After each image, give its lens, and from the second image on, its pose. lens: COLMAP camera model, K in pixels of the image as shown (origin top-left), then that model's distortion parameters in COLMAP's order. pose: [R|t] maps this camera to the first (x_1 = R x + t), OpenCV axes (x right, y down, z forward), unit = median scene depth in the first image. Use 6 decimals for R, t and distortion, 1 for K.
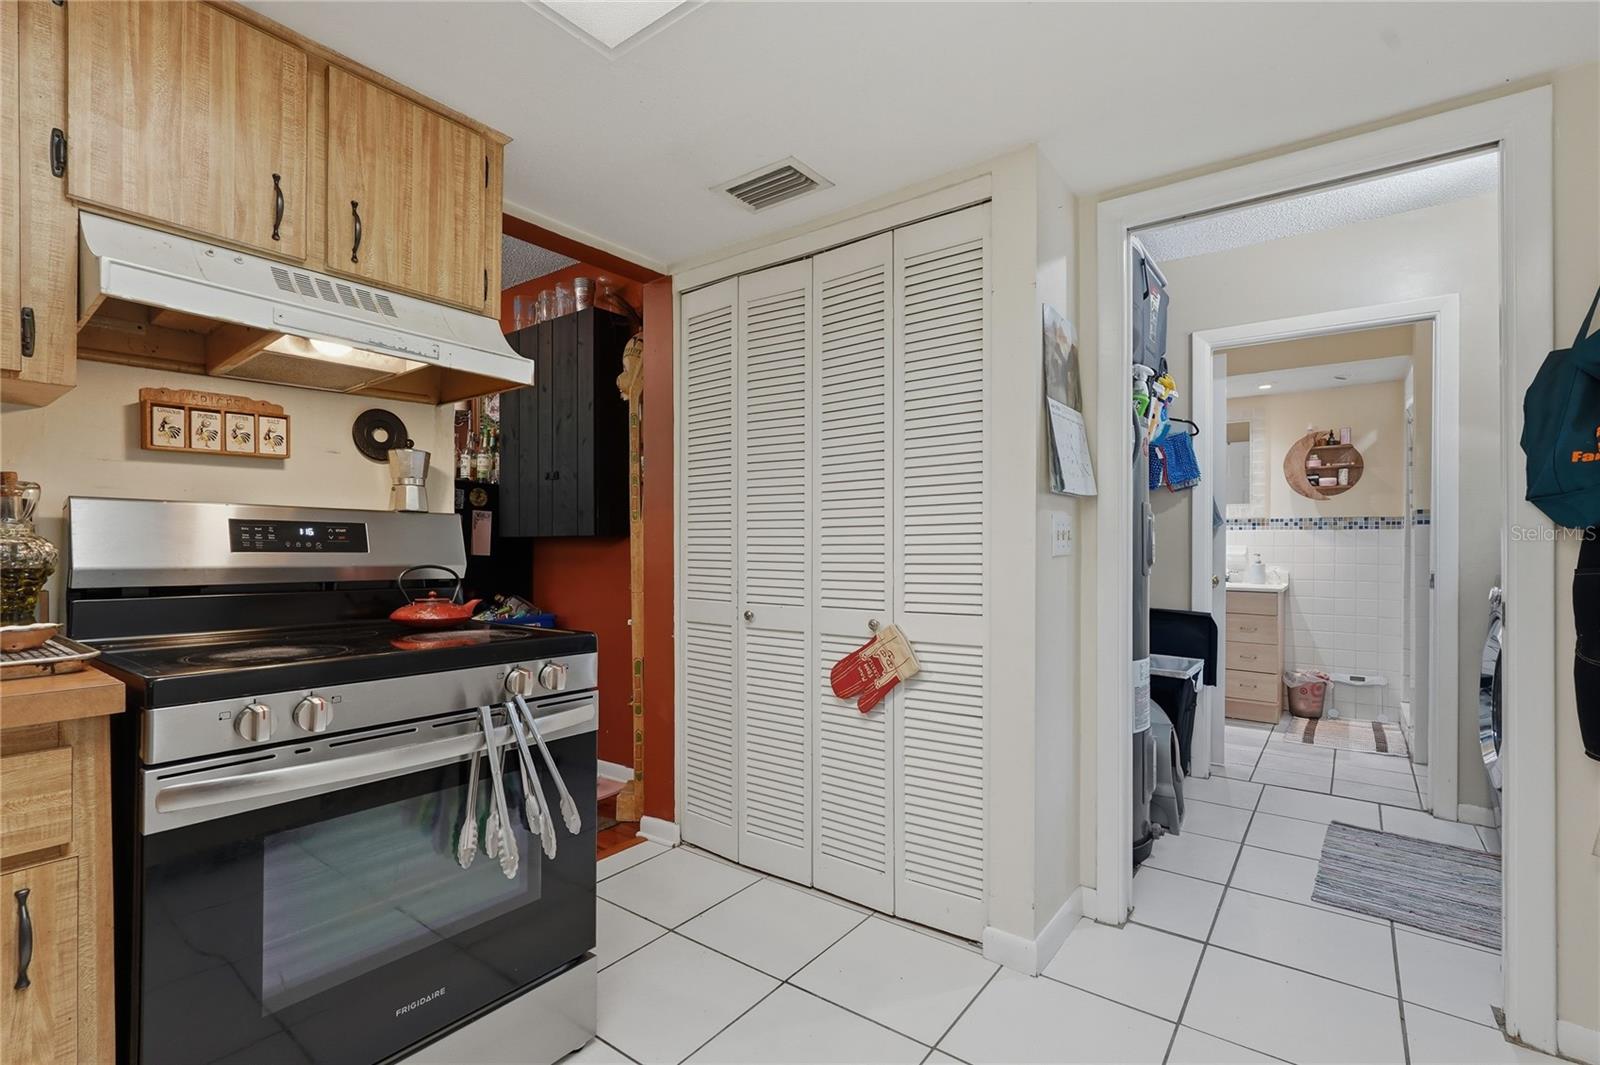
lens RADIAL K [[721.3, 0, 808.3], [0, 721.3, 543.5], [0, 0, 1]] dist [-0.001329, 0.000536]
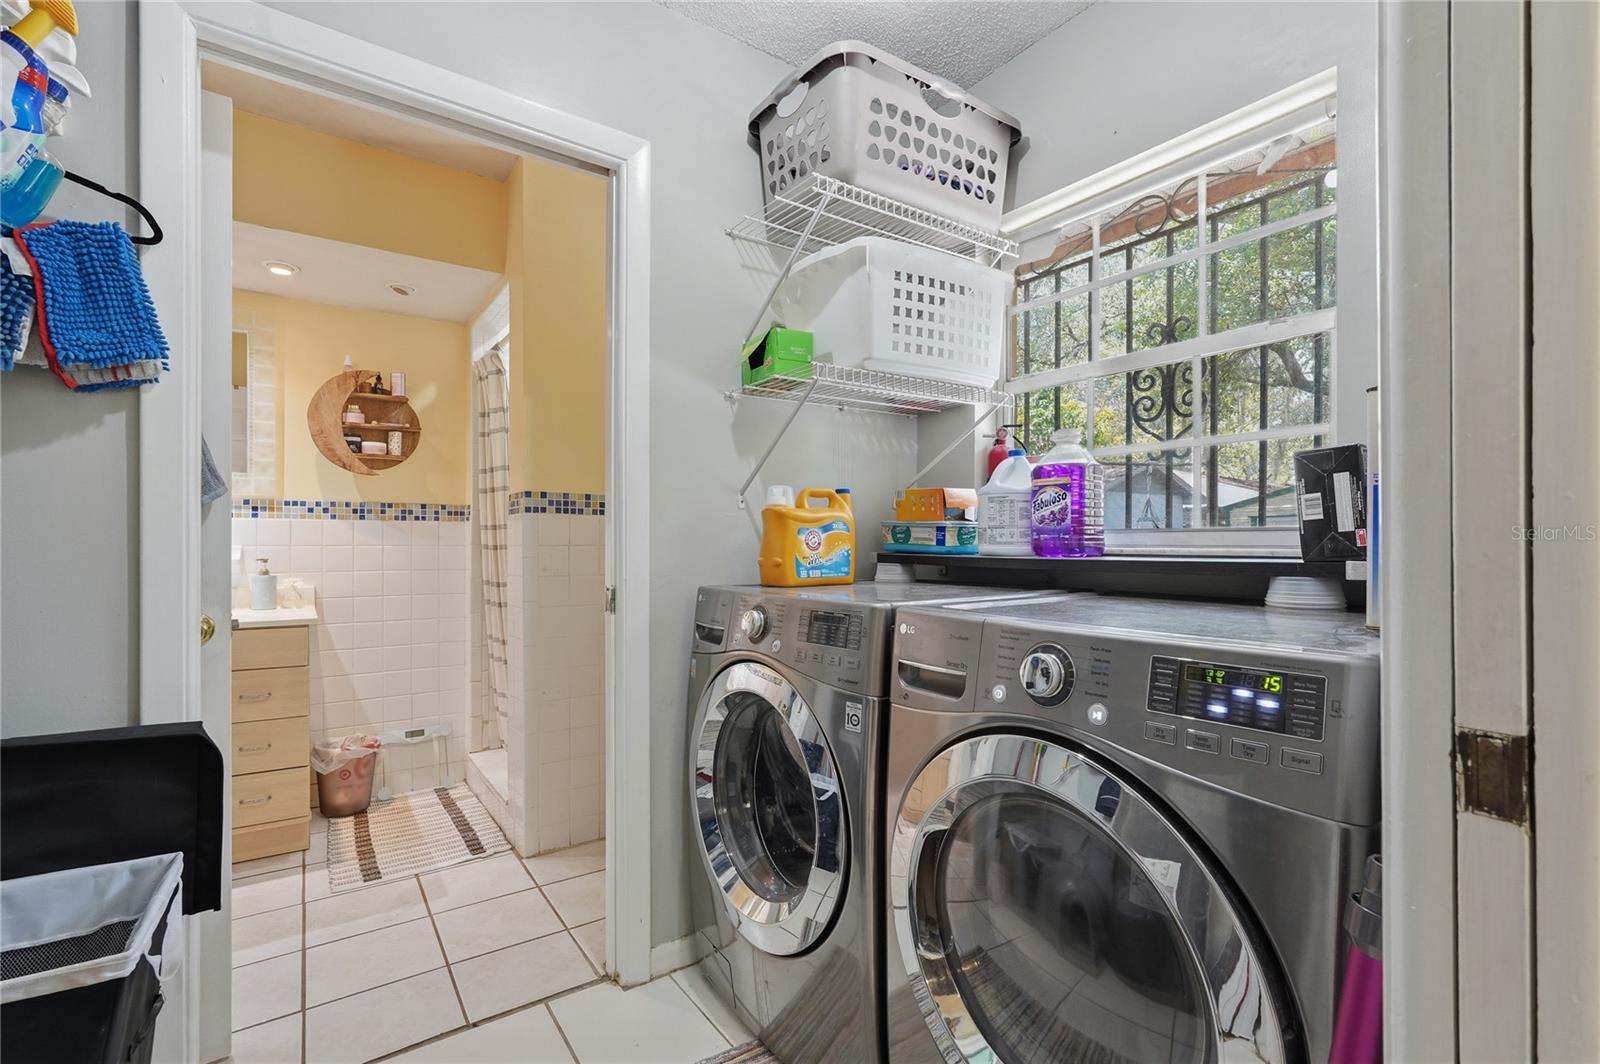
lens RADIAL K [[721.3, 0, 808.3], [0, 721.3, 543.0], [0, 0, 1]] dist [-0.001329, 0.000536]
pose [[0.310950, -0.003171, 0.950421, 0.213369], [0.003588, 0.999991, 0.002163, 0.001975], [-0.950420, 0.002738, 0.310958, 0.415438]]
